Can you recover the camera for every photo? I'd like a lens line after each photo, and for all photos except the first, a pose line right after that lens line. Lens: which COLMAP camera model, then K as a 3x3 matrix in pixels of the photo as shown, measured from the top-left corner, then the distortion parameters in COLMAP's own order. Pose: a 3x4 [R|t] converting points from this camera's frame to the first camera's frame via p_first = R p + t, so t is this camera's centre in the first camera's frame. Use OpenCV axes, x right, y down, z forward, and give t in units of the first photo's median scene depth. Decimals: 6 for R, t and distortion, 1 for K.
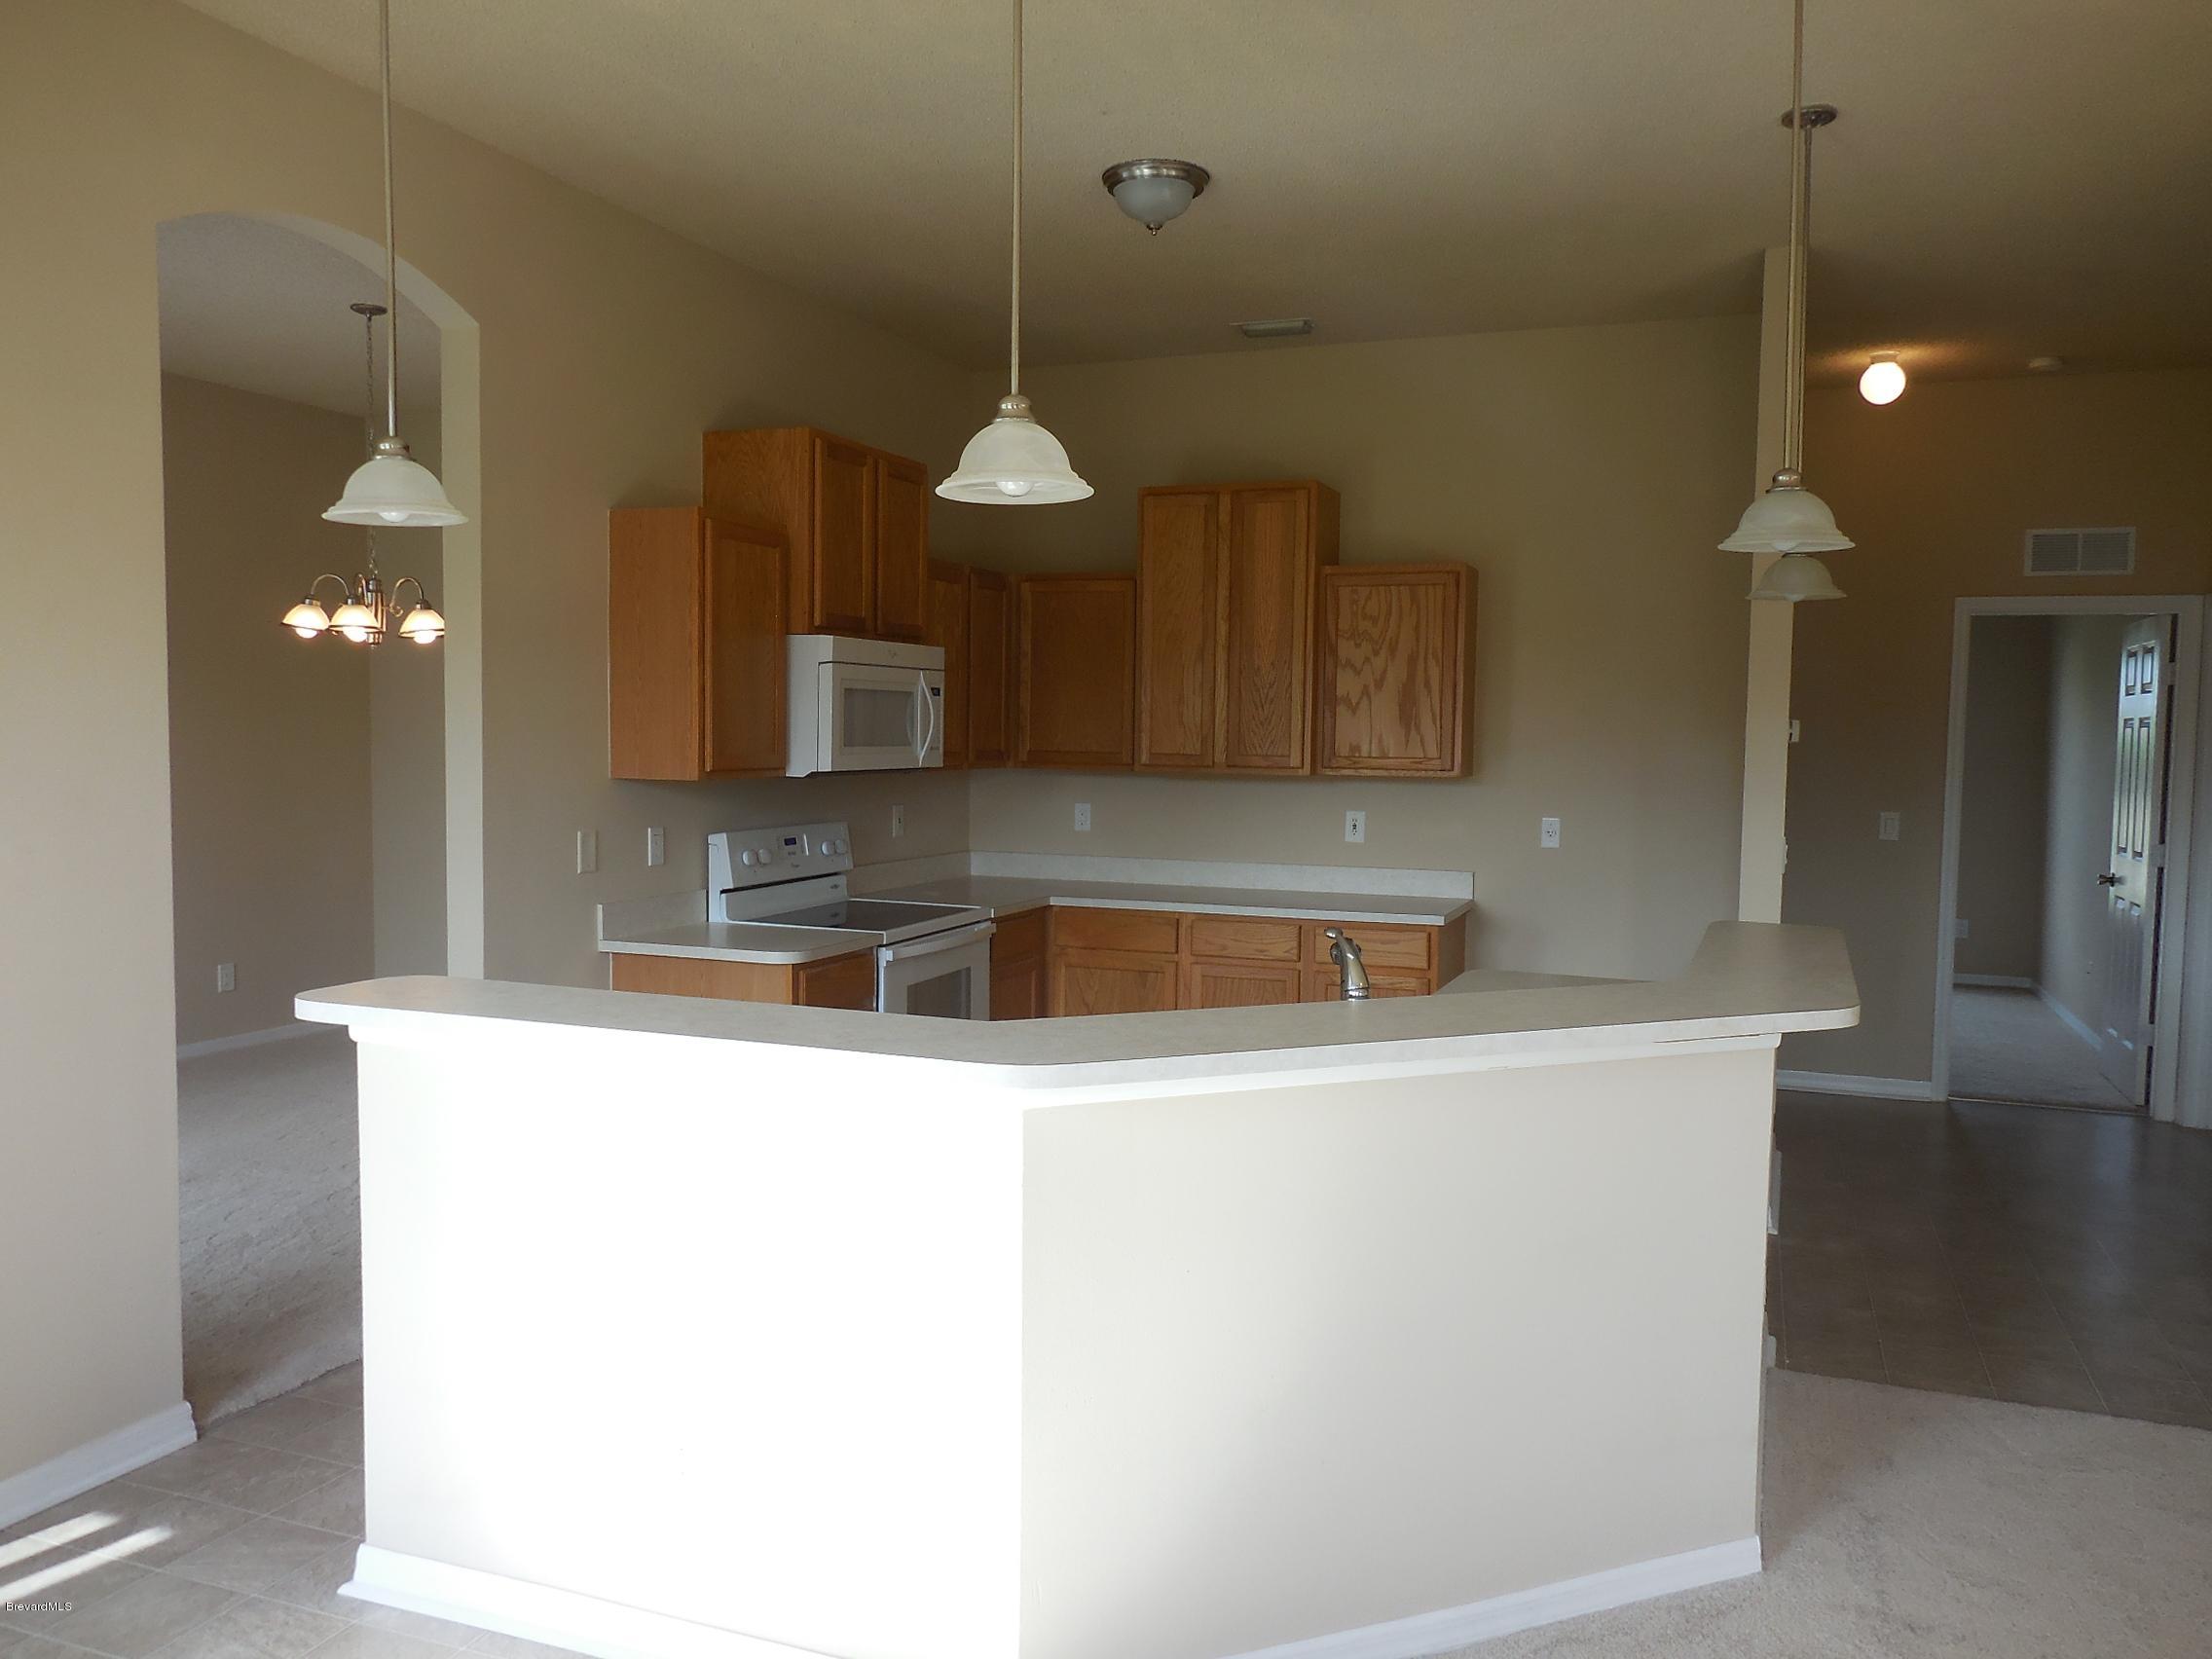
lens RADIAL K [[1667.2, 0, 1103.4], [0, 1667.2, 837.2], [0, 0, 1]] dist [0.010383, -0.001350]
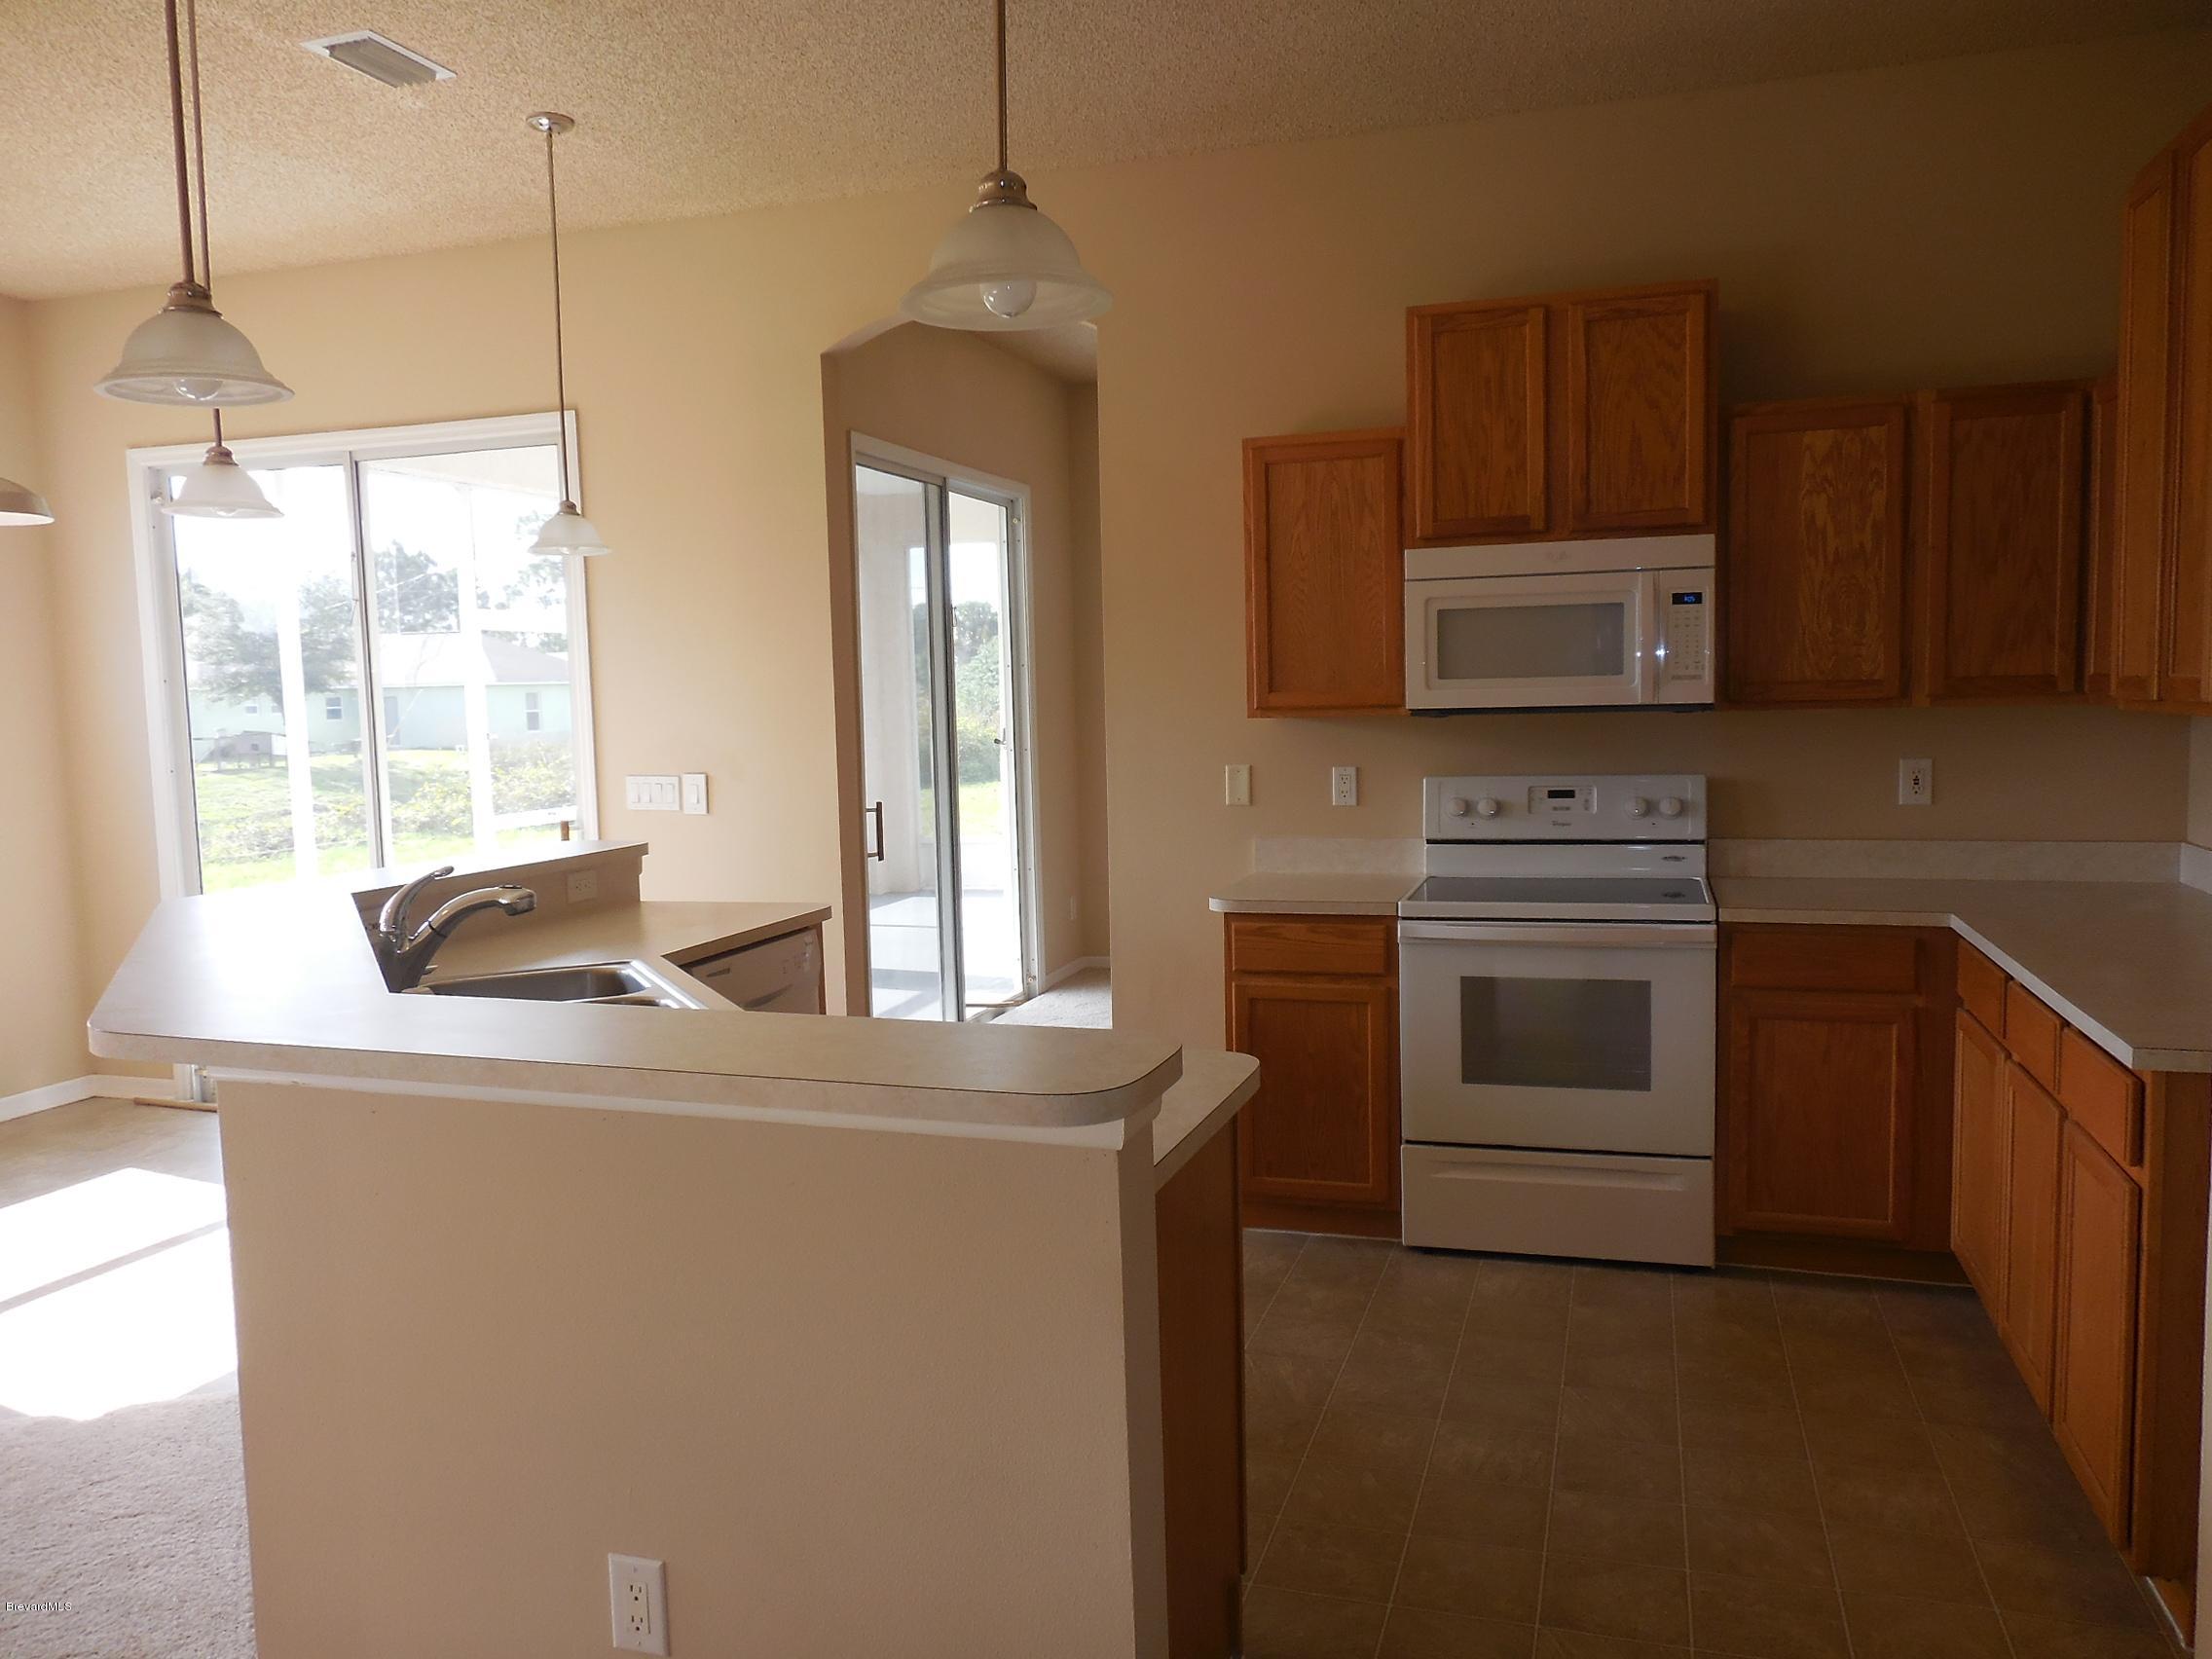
lens RADIAL K [[1667.2, 0, 1103.4], [0, 1667.2, 837.2], [0, 0, 1]] dist [0.010383, -0.001350]
pose [[0.074887, 0.074972, -0.994370, 0.703995], [-0.038575, 0.996641, 0.072238, -0.030635], [0.996446, 0.032948, 0.077527, 0.804353]]
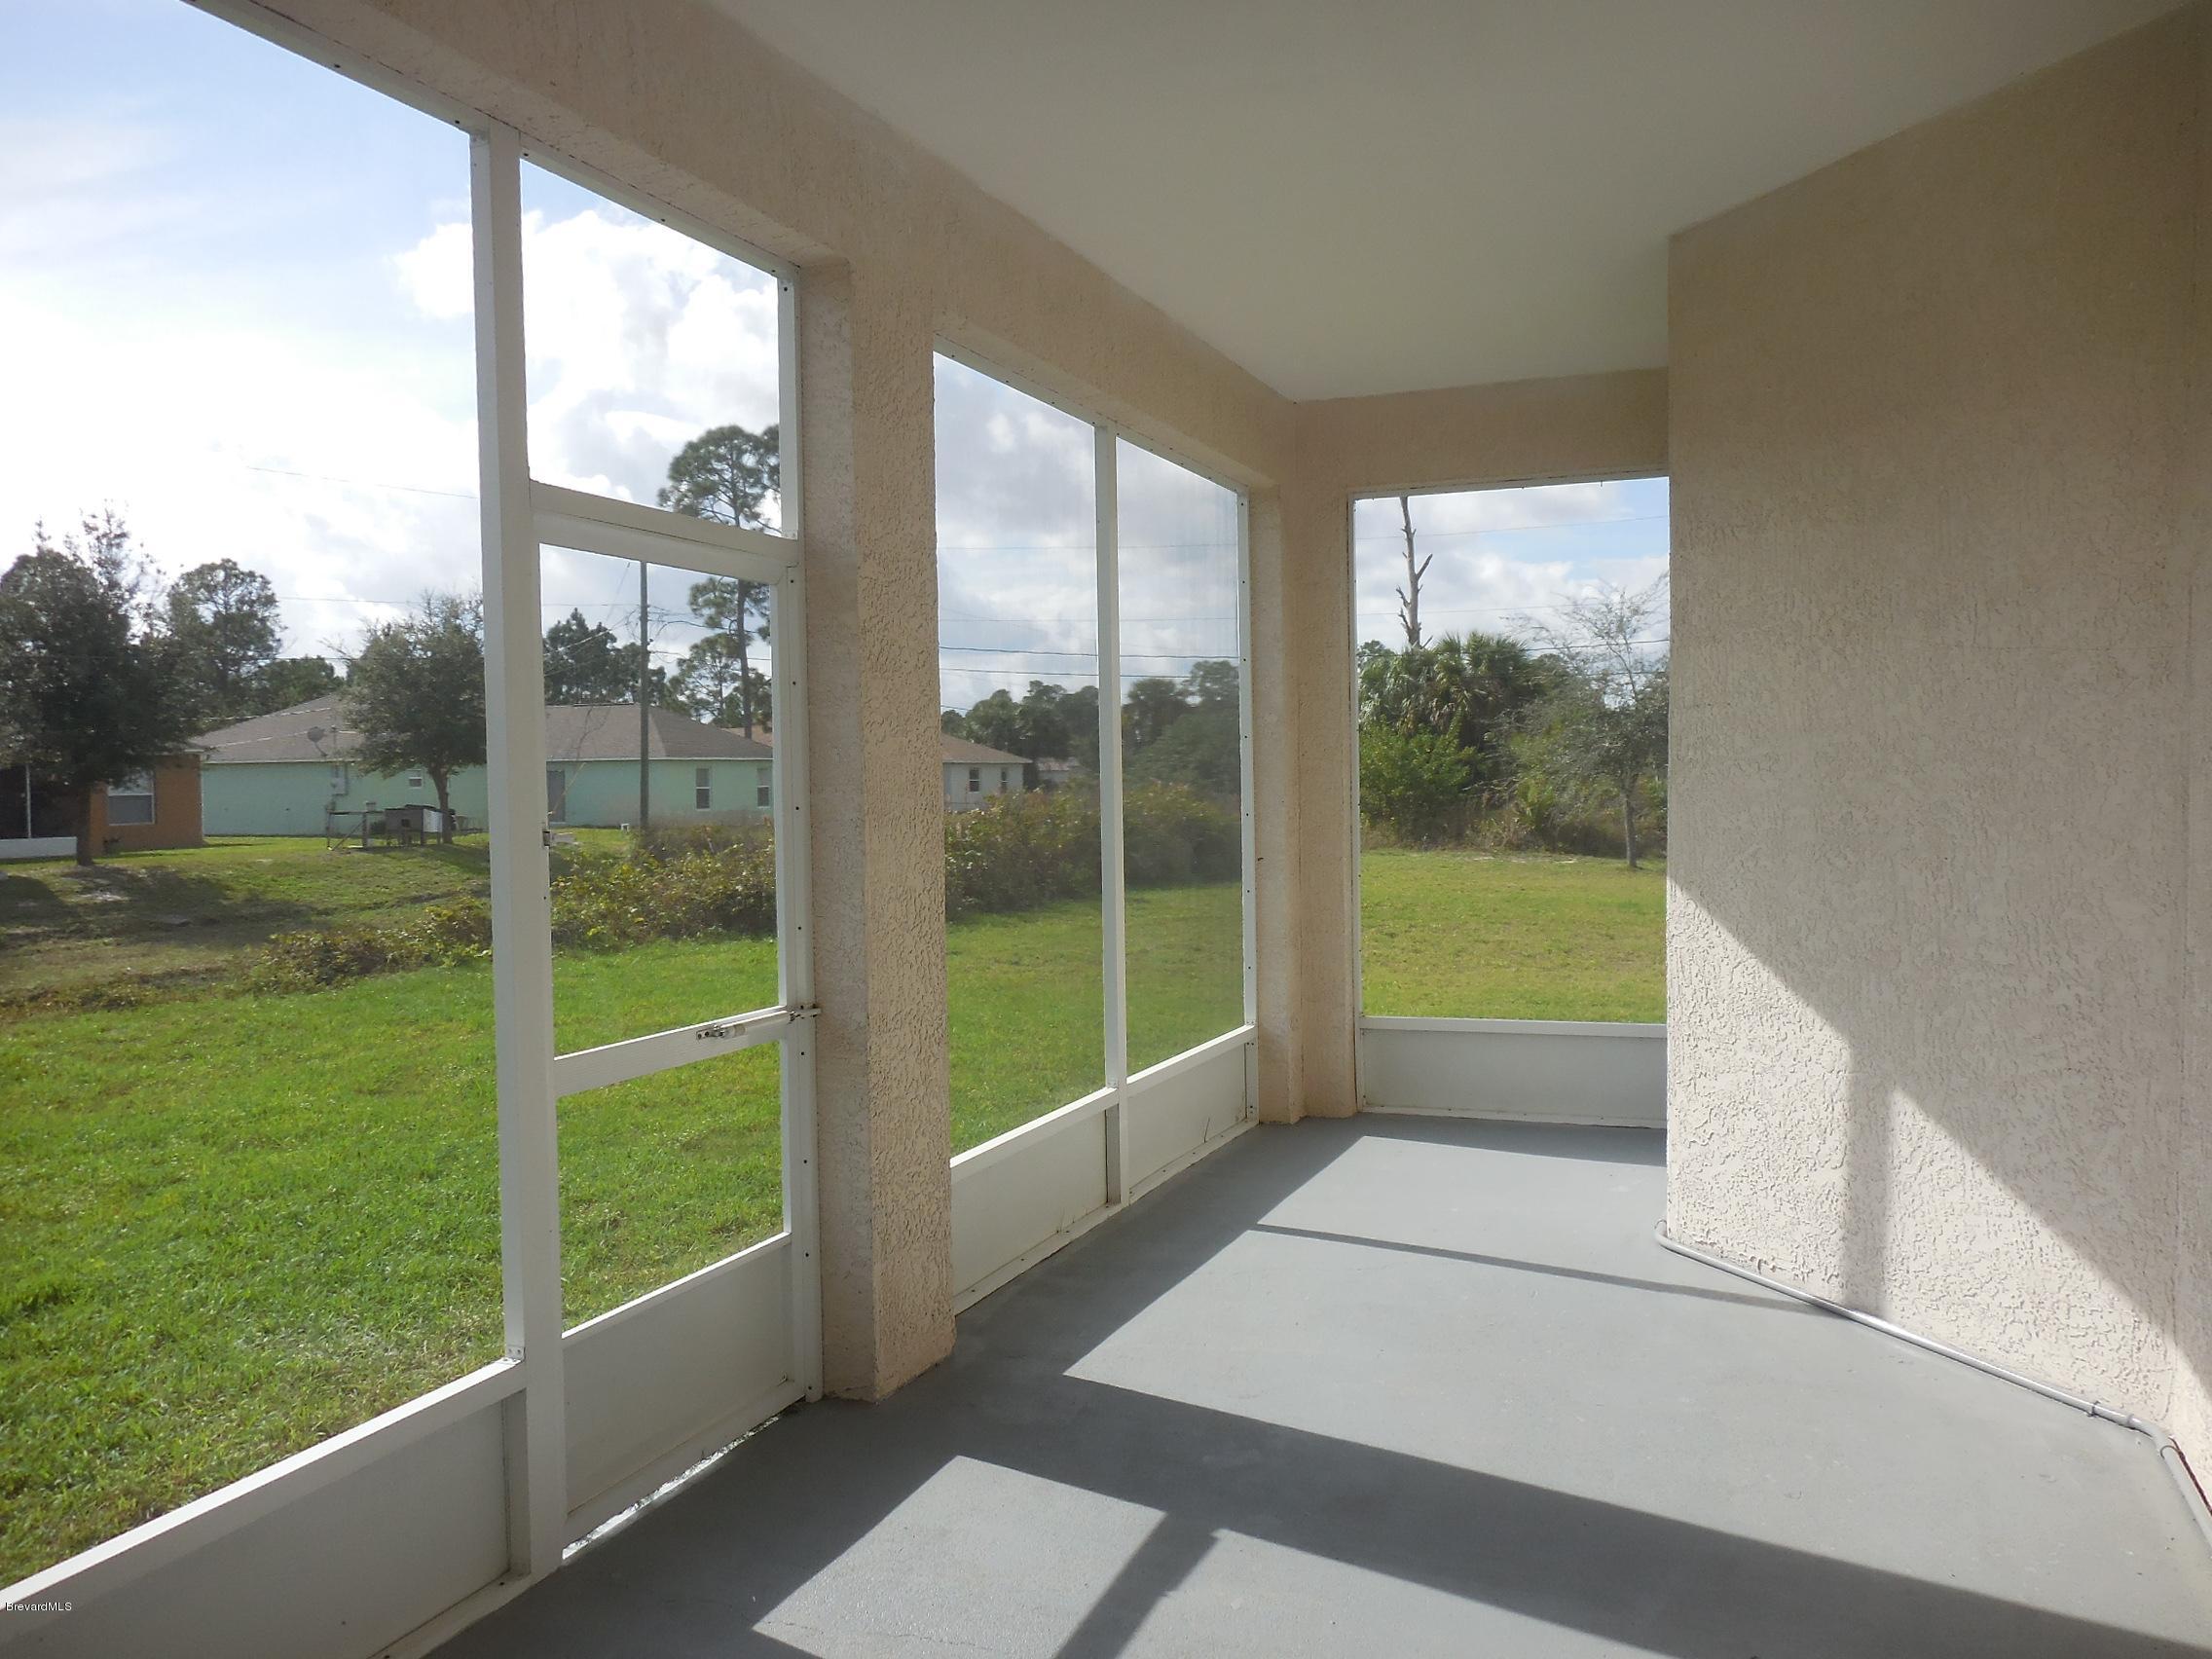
lens RADIAL K [[1667.2, 0, 1103.4], [0, 1667.2, 837.2], [0, 0, 1]] dist [0.010383, -0.001350]
pose [[-0.019311, 0.024703, -0.999508, -0.533999], [-0.053538, 0.998235, 0.025706, -0.011490], [0.998379, 0.054008, -0.017954, 0.498722]]
